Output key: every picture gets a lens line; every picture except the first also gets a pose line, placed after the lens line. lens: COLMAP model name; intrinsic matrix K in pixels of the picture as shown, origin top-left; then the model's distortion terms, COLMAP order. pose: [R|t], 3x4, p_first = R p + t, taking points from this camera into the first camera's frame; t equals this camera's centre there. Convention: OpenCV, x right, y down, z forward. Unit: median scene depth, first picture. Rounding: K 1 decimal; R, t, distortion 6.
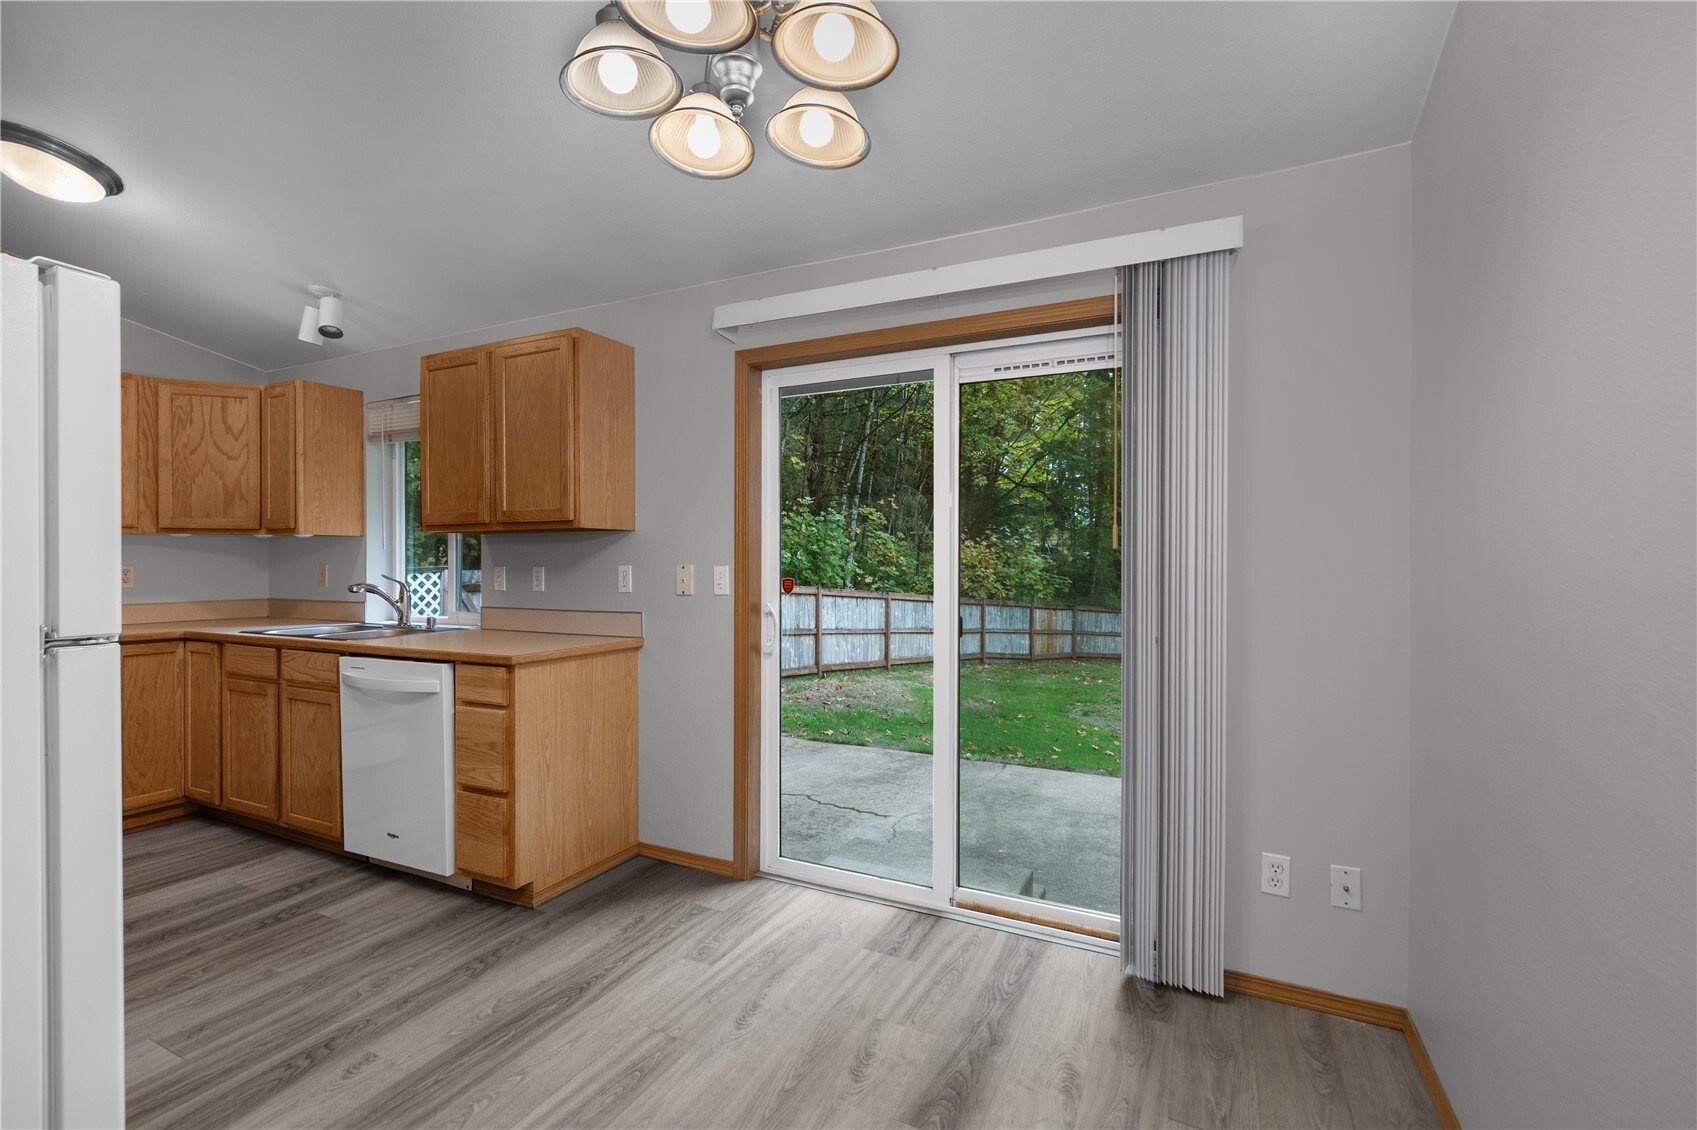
lens RADIAL K [[733.4, 0, 845.4], [0, 733.4, 567.7], [0, 0, 1]] dist [-0.000922, -0.000346]
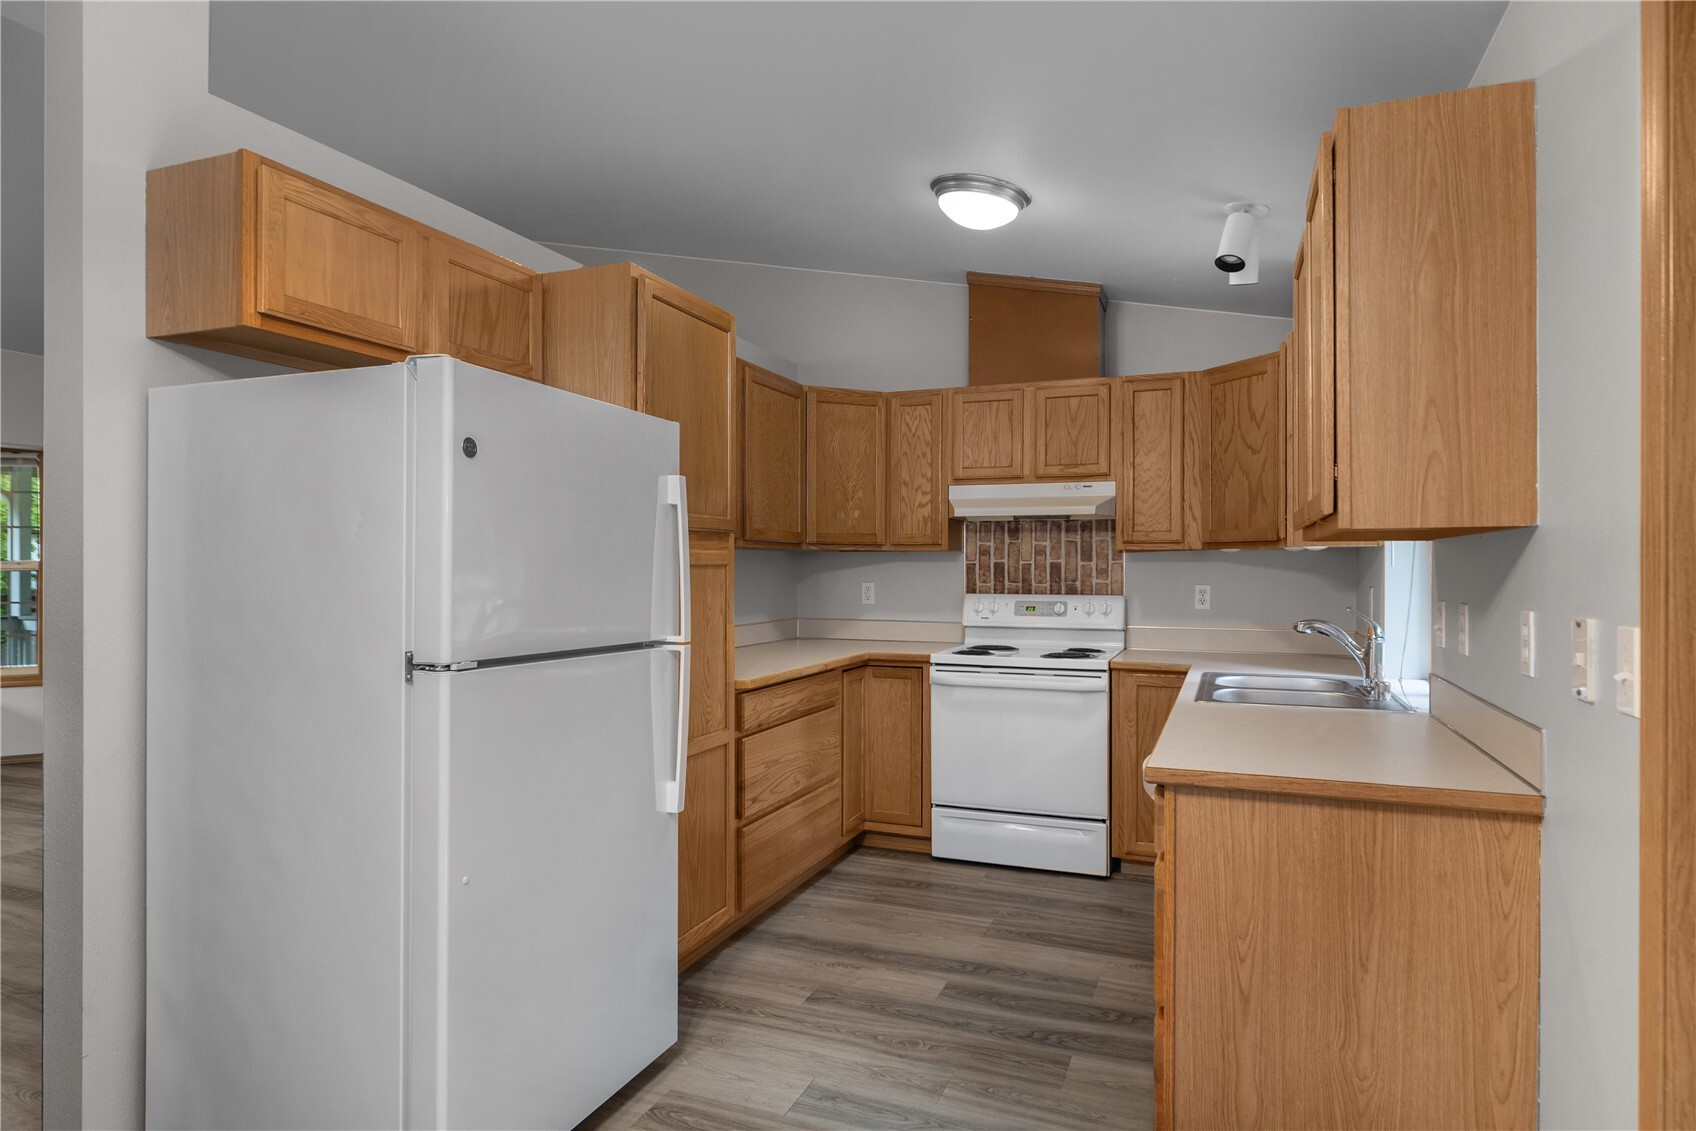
lens RADIAL K [[974.9, 0, 809.5], [0, 974.9, 570.9], [0, 0, 1]] dist [0.002248, 0.000267]
pose [[0.082563, 0.002491, -0.996583, 0.189723], [-0.008832, 0.999959, 0.001768, -0.020585], [0.996547, 0.008656, 0.082582, 0.477351]]
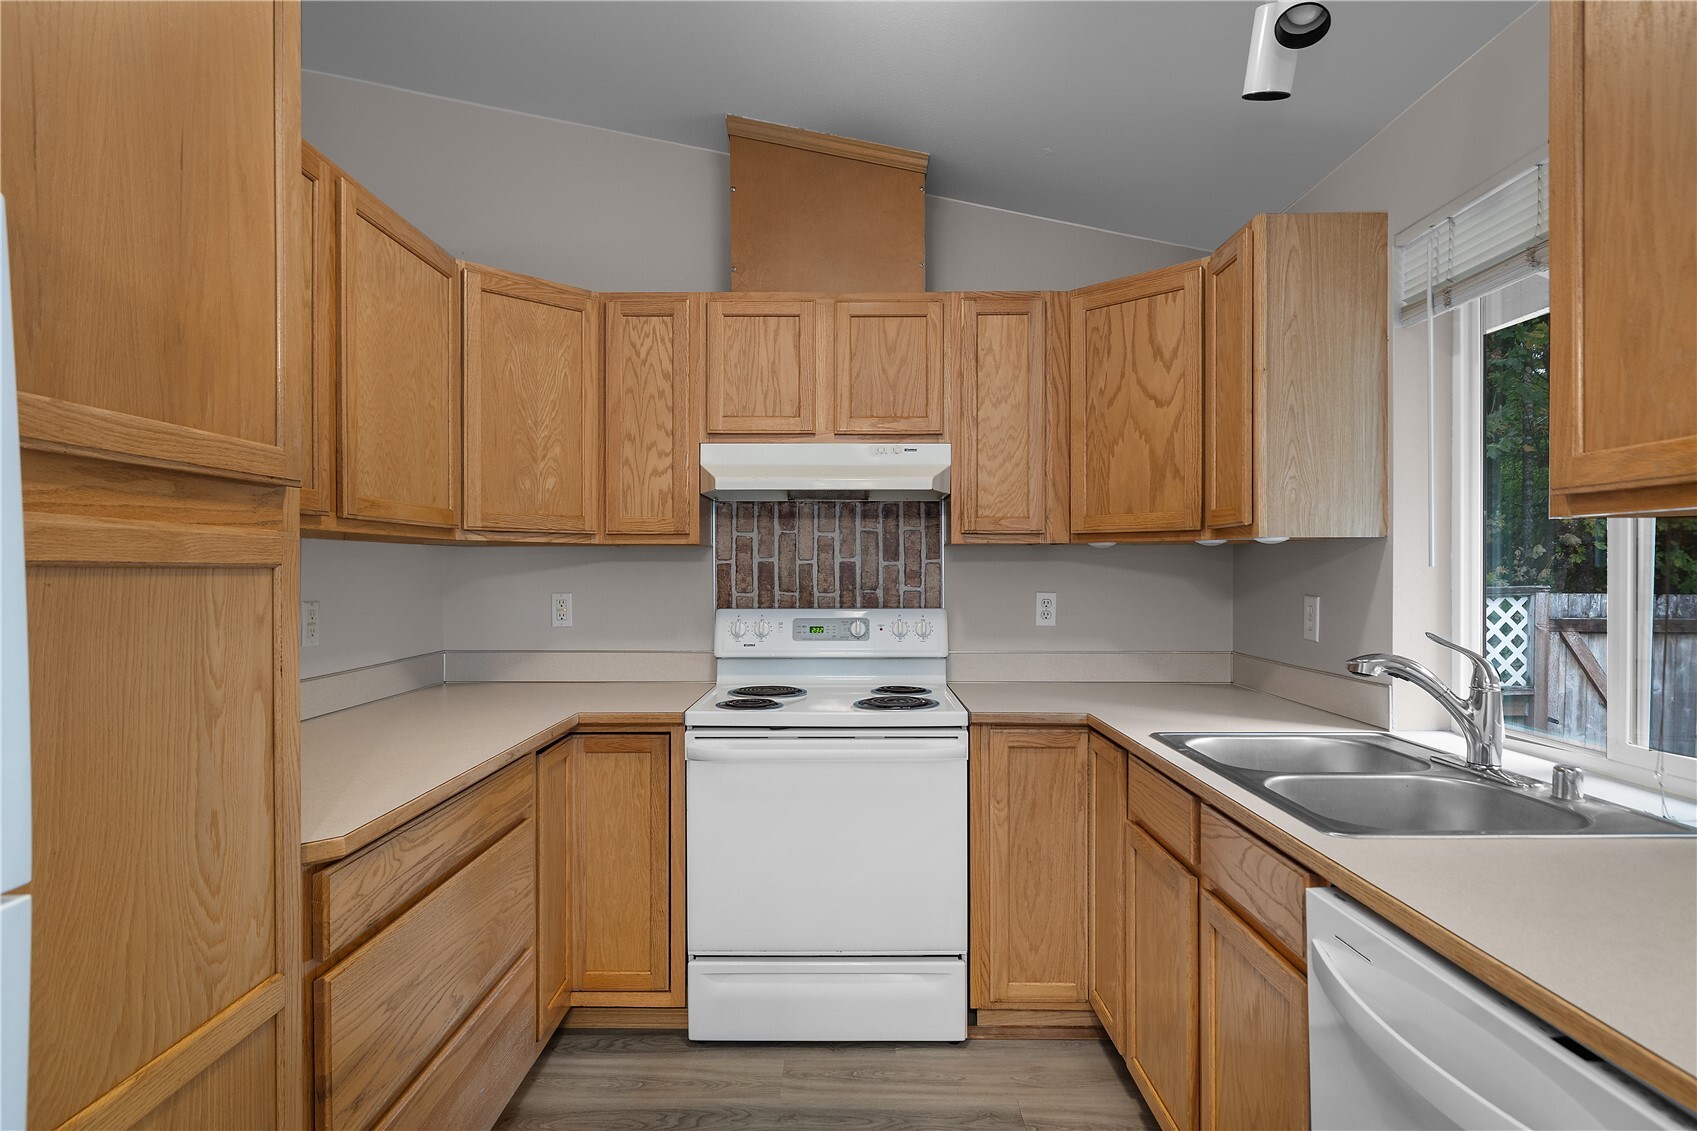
lens RADIAL K [[981.9, 0, 861.5], [0, 981.9, 571.9], [0, 0, 1]] dist [0.001983, 0.000688]
pose [[0.467013, -0.000050, -0.884250, -0.315882], [-0.004217, 0.999989, -0.002283, -0.021566], [0.884240, 0.004795, 0.467008, 0.498560]]
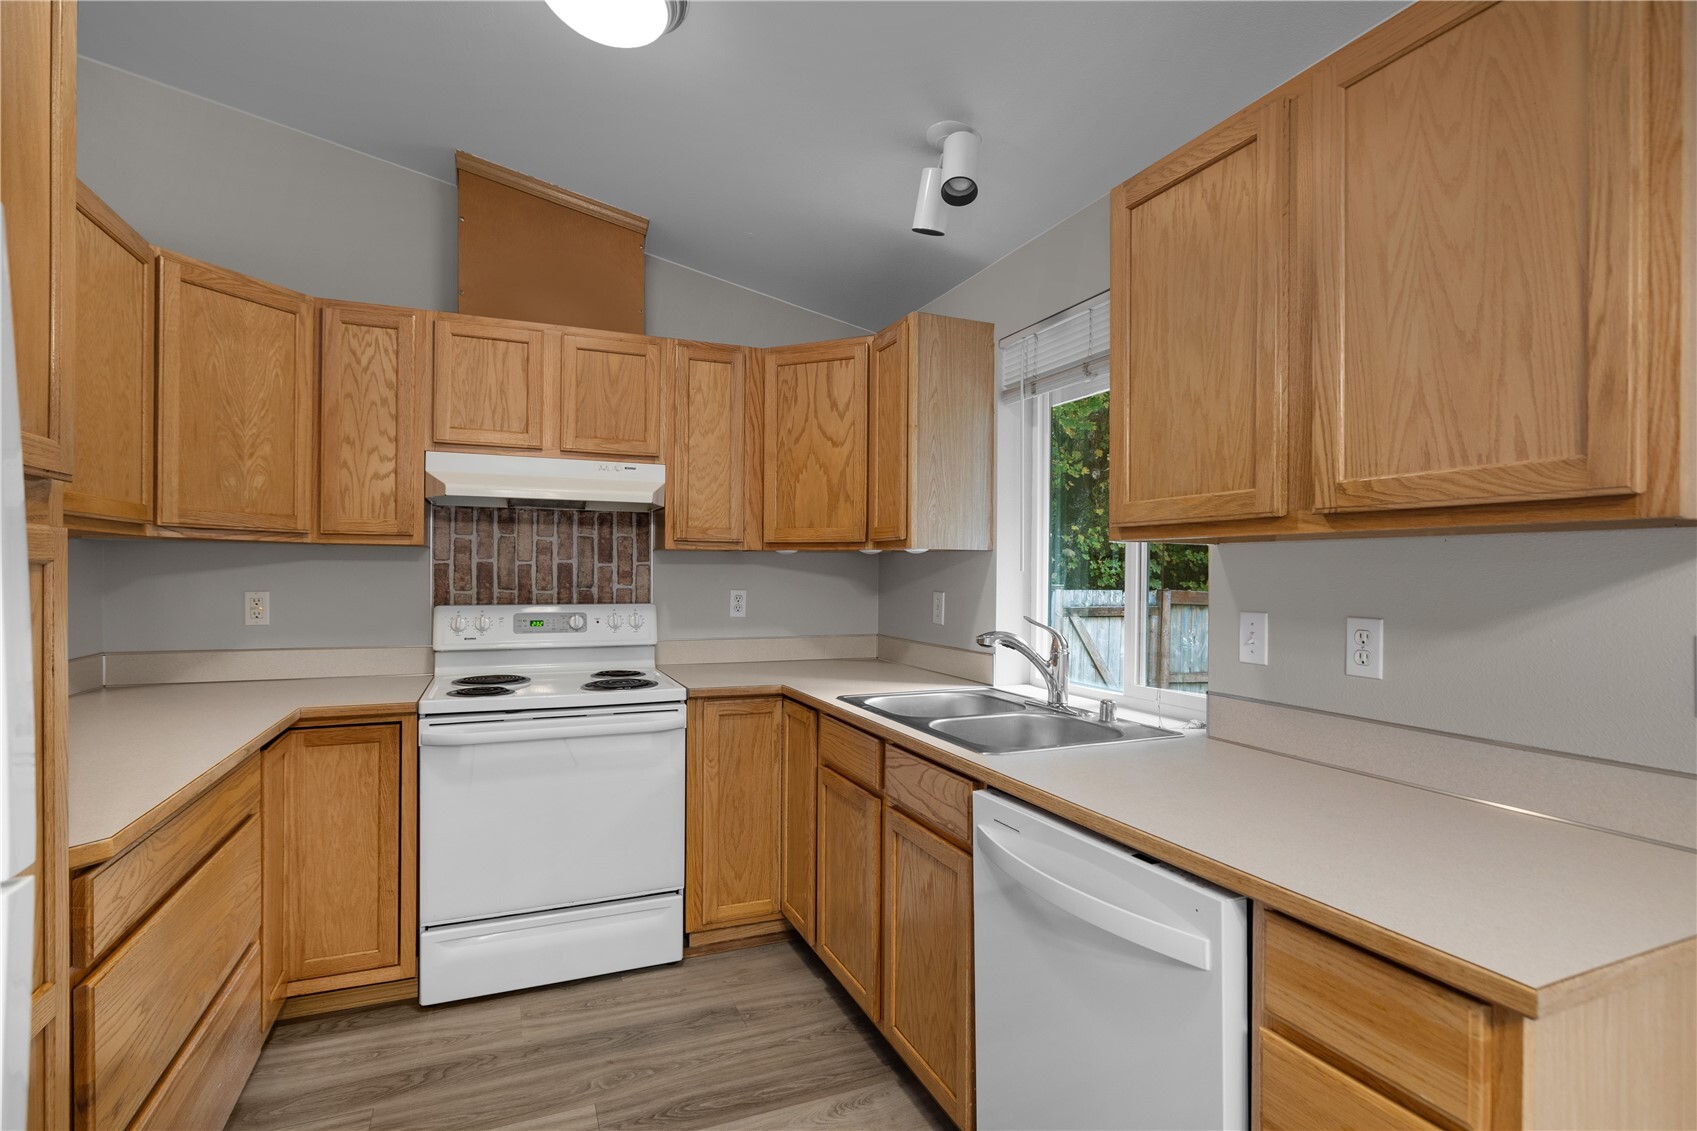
lens RADIAL K [[835.5, 0, 886.9], [0, 835.5, 574.2], [0, 0, 1]] dist [-0.005278, 0.000741]
pose [[0.785092, 0.005092, -0.619358, -0.318189], [-0.009335, 0.999950, -0.003612, -0.021233], [0.619309, 0.008618, 0.785100, 0.425470]]
